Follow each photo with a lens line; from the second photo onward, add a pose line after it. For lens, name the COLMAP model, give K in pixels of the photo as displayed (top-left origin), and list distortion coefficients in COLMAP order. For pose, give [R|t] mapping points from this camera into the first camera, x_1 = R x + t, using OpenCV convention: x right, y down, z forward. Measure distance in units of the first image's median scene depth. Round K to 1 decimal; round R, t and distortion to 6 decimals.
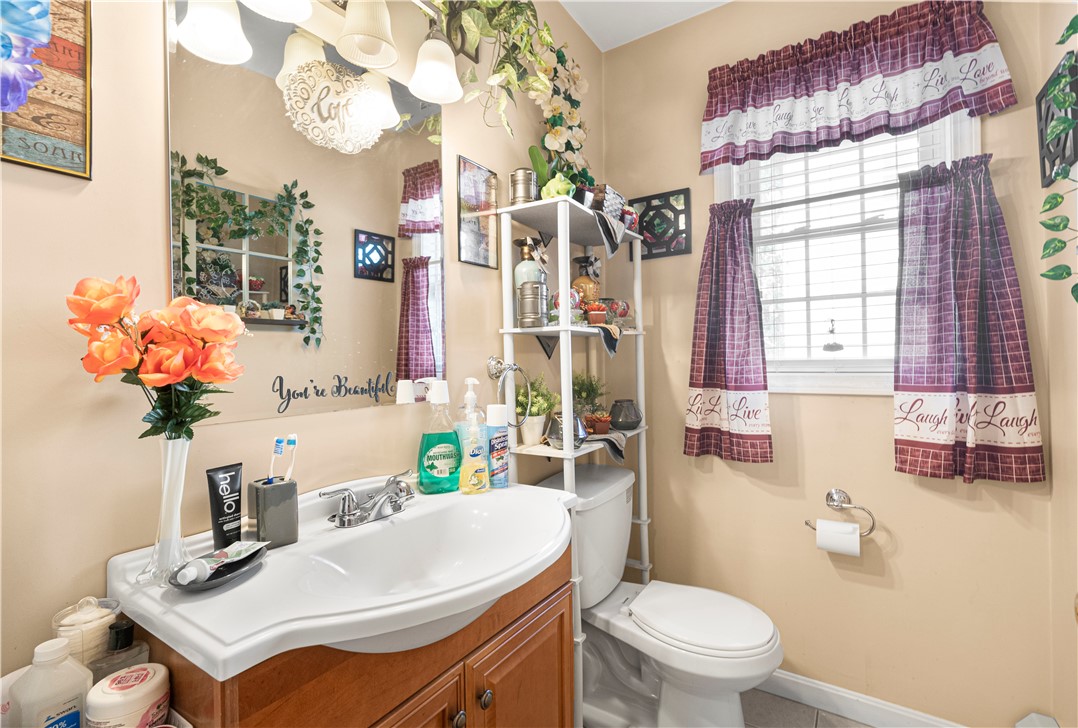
lens RADIAL K [[508.9, 0, 539.5], [0, 508.9, 362.3], [0, 0, 1]] dist [-0.009130, 0.001932]
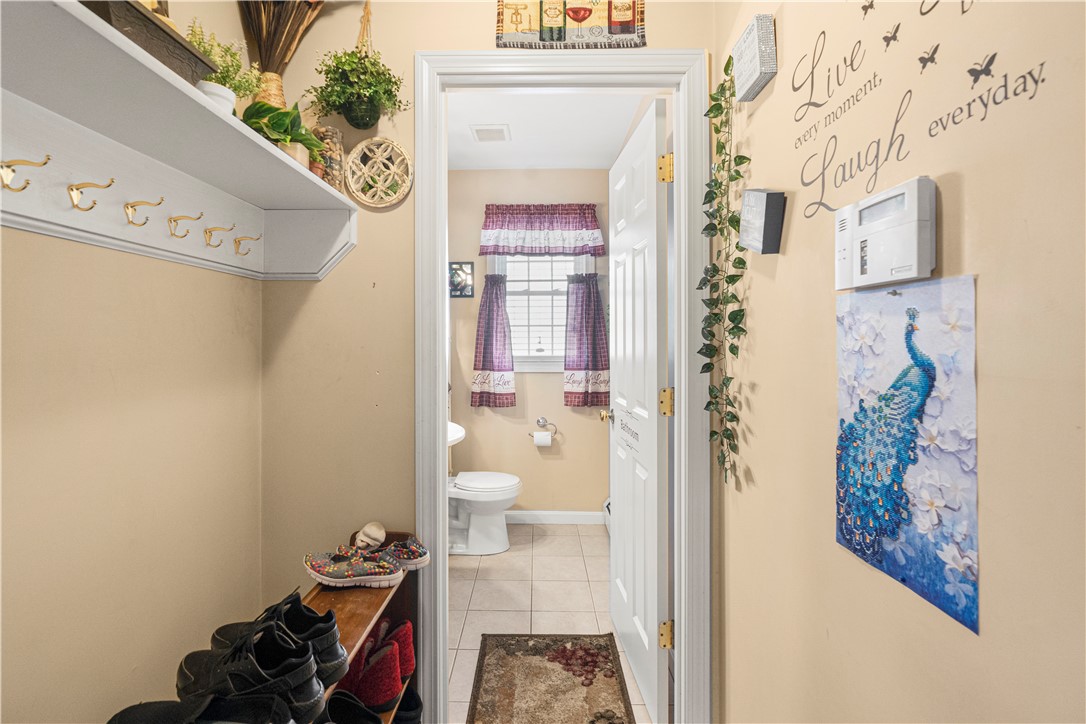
lens RADIAL K [[512.7, 0, 541.6], [0, 512.7, 356.3], [0, 0, 1]] dist [-0.009130, 0.001932]
pose [[0.839399, 0.002797, 0.543509, -0.583062], [-0.008039, 0.999941, 0.007269, -0.020443], [-0.543457, -0.010470, 0.839372, -0.802251]]
